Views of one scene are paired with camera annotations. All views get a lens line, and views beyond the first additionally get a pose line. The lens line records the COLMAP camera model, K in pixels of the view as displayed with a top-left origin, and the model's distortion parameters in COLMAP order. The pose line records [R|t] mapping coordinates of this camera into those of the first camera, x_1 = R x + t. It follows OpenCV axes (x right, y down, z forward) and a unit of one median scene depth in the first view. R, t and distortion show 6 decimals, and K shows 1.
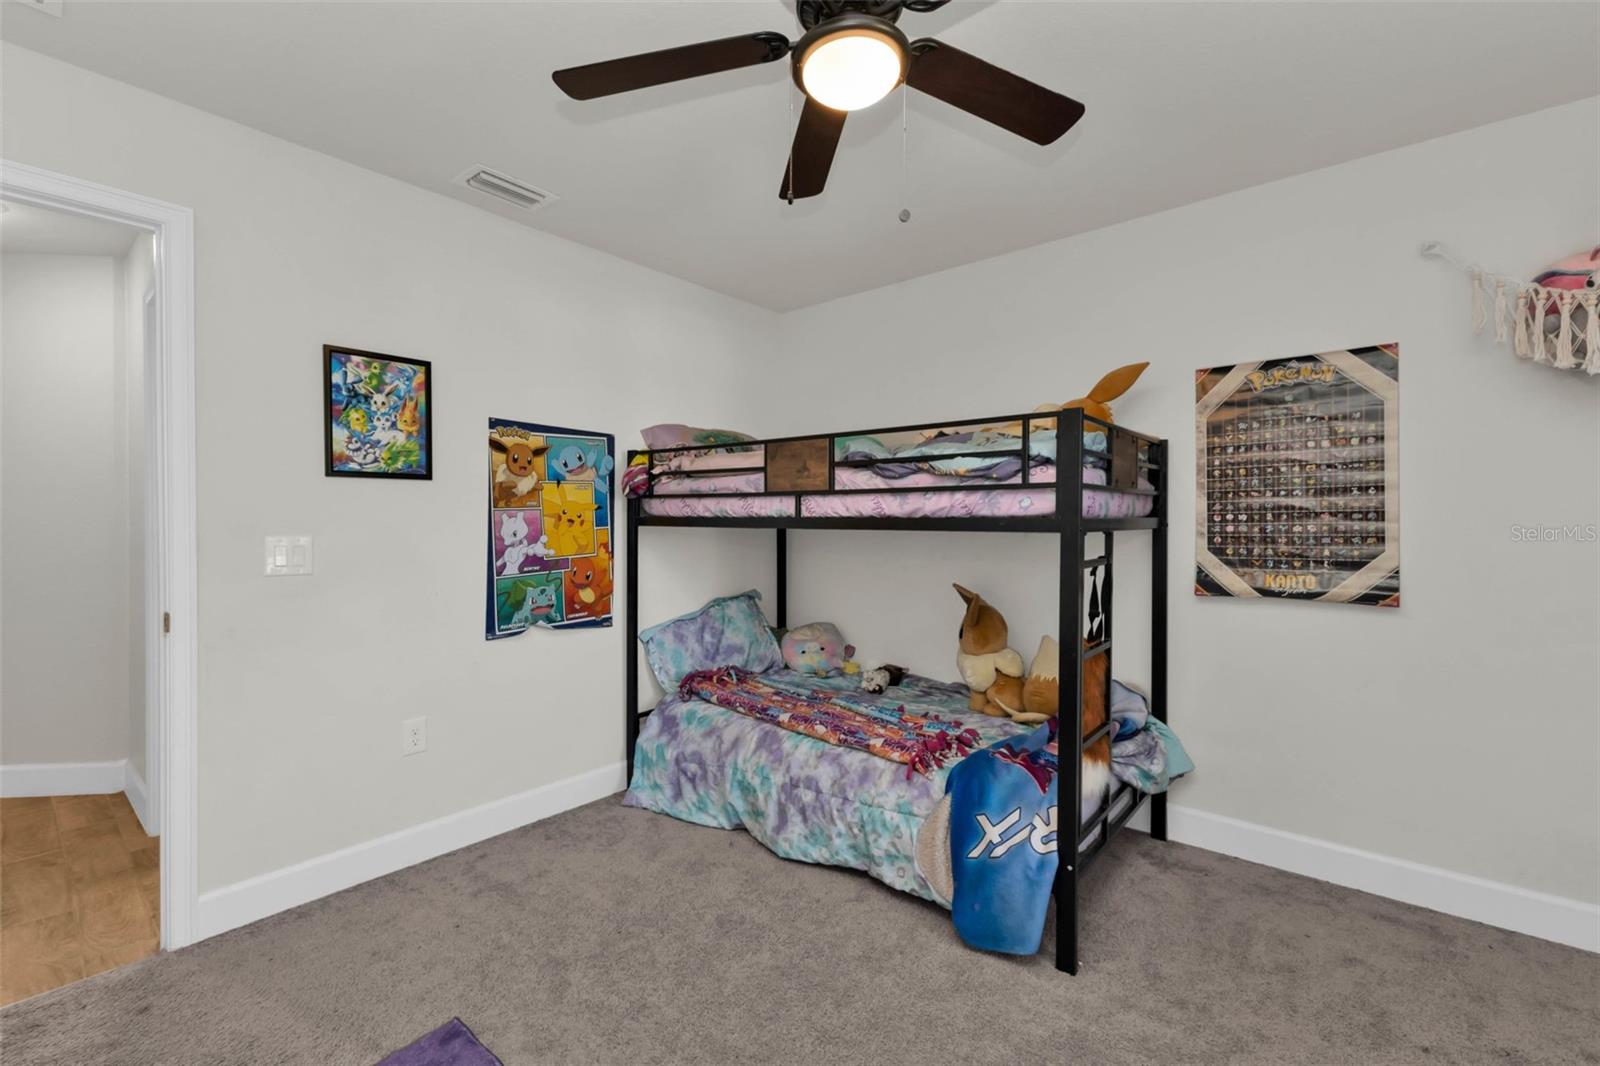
lens RADIAL K [[694.5, 0, 819.6], [0, 694.5, 518.9], [0, 0, 1]] dist [-0.001134, -0.000867]
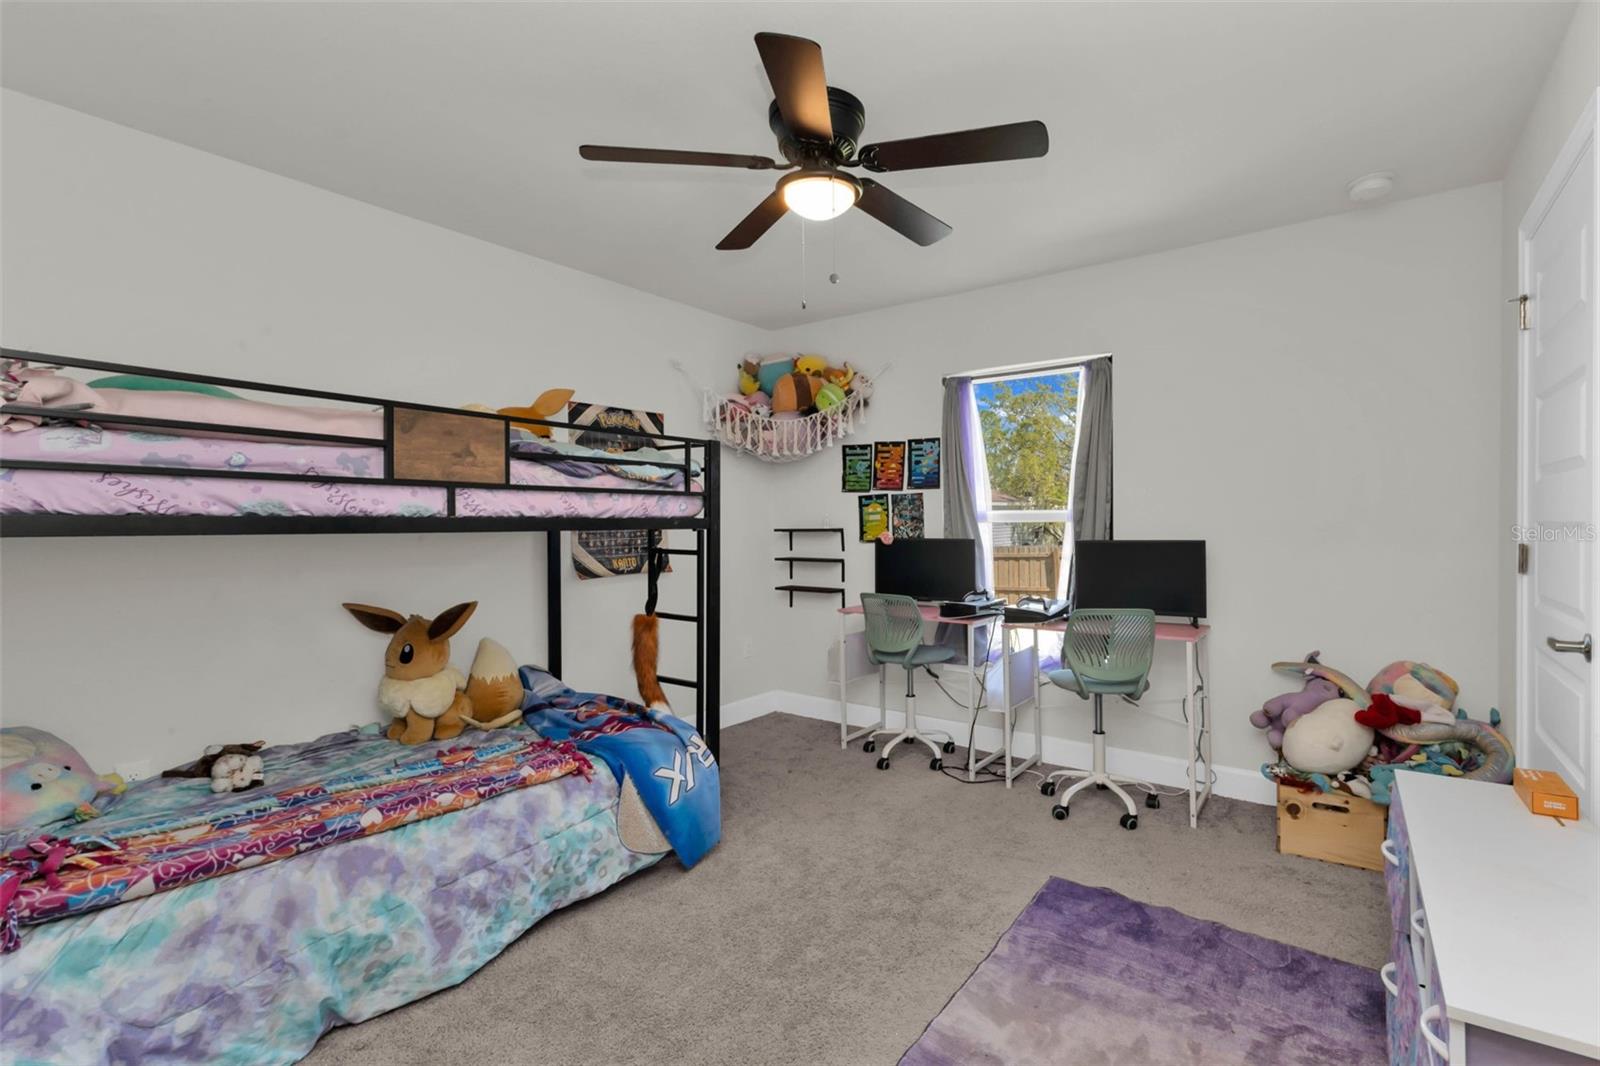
lens RADIAL K [[698.4, 0, 803.7], [0, 698.4, 532.3], [0, 0, 1]] dist [0.010698, -0.001083]
pose [[-0.034779, -0.017517, 0.999241, -0.802738], [0.002007, 0.999843, 0.017598, 0.001227], [-0.999393, 0.002618, -0.034738, 0.667026]]
